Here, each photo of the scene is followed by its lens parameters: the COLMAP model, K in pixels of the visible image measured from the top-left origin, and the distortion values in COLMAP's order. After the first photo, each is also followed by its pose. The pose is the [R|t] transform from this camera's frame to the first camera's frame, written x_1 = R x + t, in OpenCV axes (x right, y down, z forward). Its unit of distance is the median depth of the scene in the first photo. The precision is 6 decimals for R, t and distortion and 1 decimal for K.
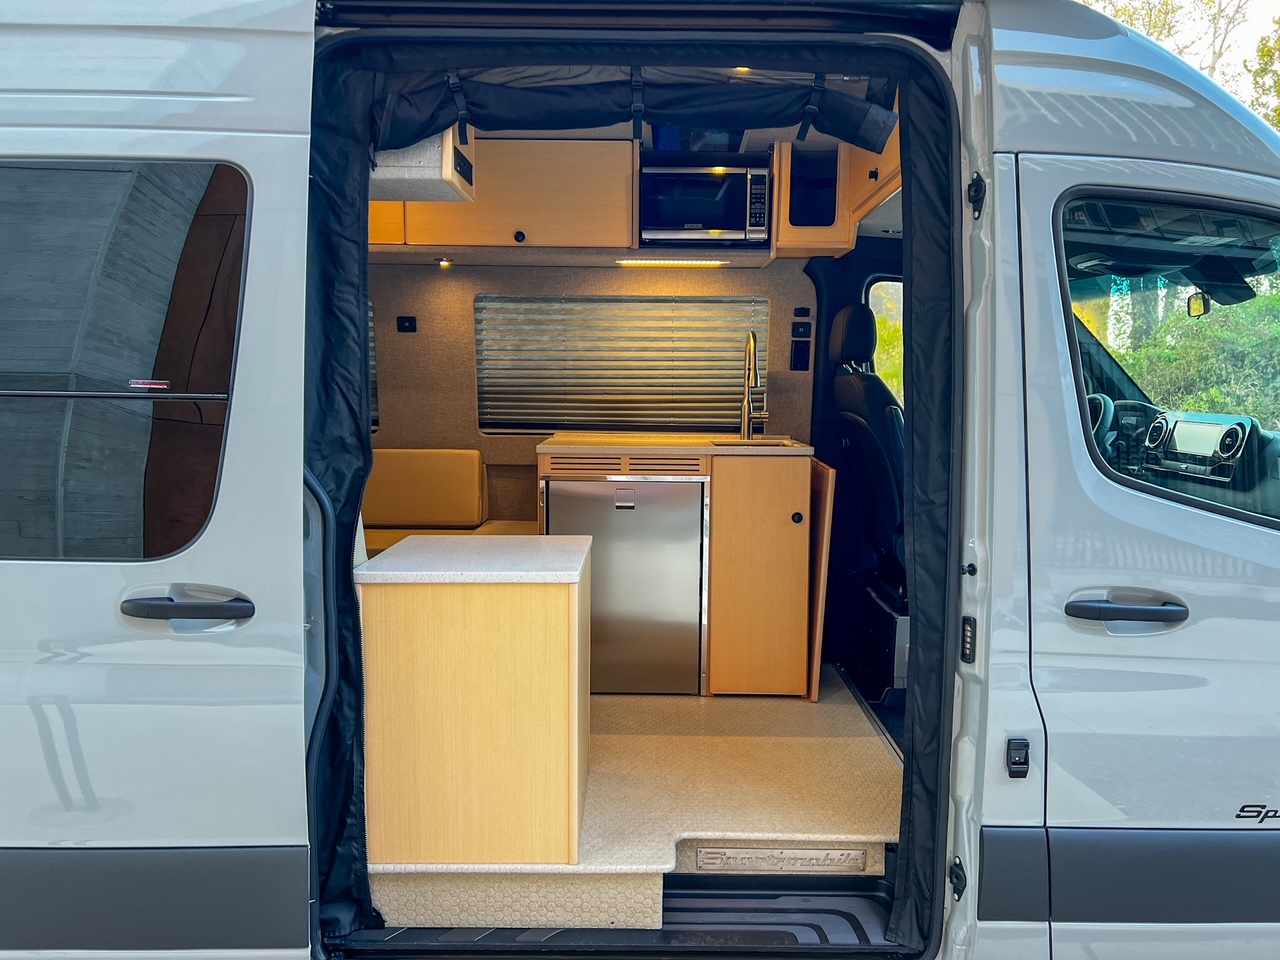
lens RADIAL K [[983.6, 0, 650.6], [0, 983.6, 474.4], [0, 0, 1]] dist [0.081456, -0.108638]
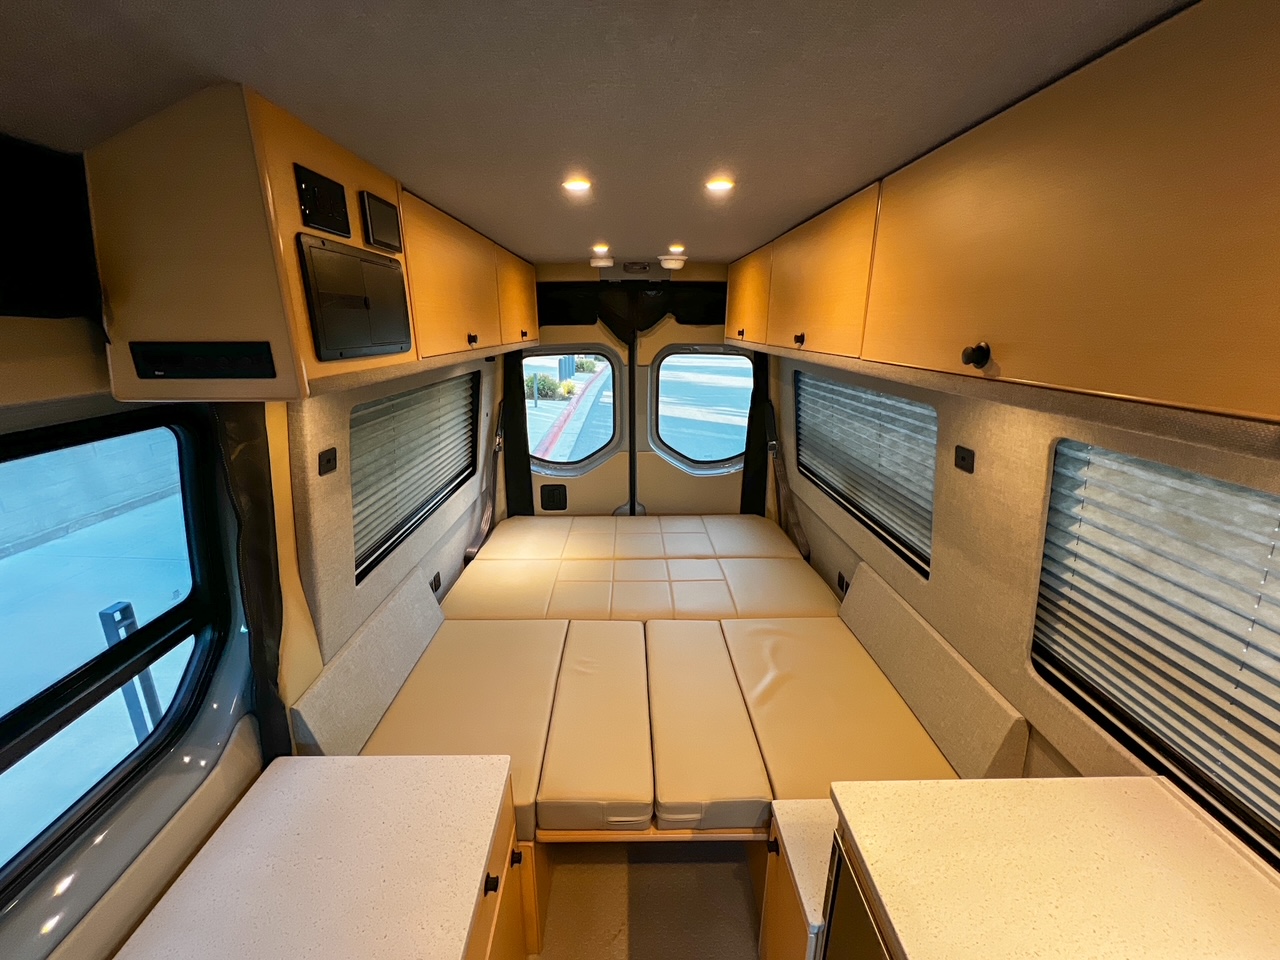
lens RADIAL K [[510.4, 0, 633.8], [0, 510.4, 474.3], [0, 0, 1]] dist [-0.000955, 0.000068]
pose [[0.006583, 0.276617, -0.960958, 0.082405], [-0.086446, 0.957538, 0.275040, -0.216947], [0.996235, 0.081261, 0.030216, 0.771624]]
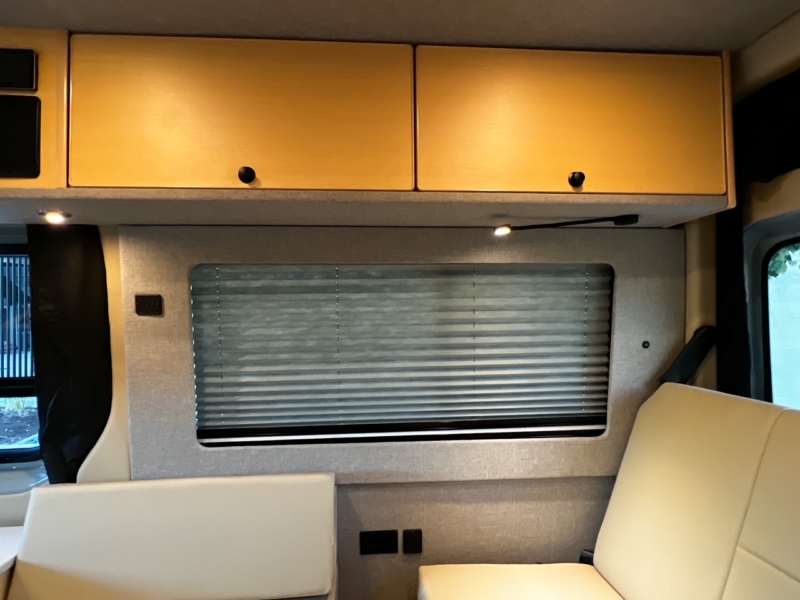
lens RADIAL K [[442.9, 0, 400.0], [0, 442.9, 300.0], [0, 0, 1]] dist [0.001049, 0.002854]
pose [[-0.996853, 0.001951, -0.079252, -0.402880], [-0.001732, 0.998923, 0.046375, -0.134805], [0.079257, 0.046366, -0.995775, 0.924505]]
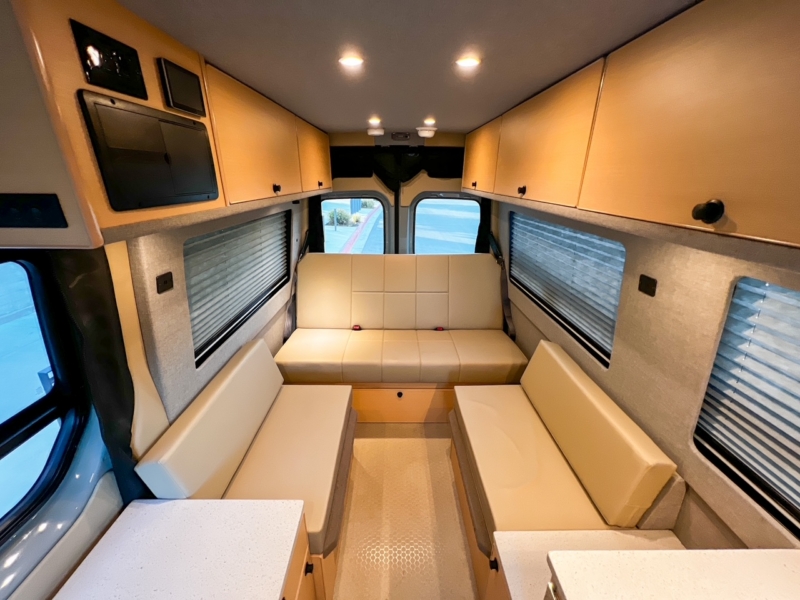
lens RADIAL K [[319.0, 0, 396.1], [0, 319.0, 296.5], [0, 0, 1]] dist [-0.000955, 0.000068]
pose [[-0.002573, 0.346303, -0.938119, 0.020327], [-0.093848, 0.933898, 0.345002, -0.218731], [0.995583, 0.088929, 0.030097, 0.773639]]
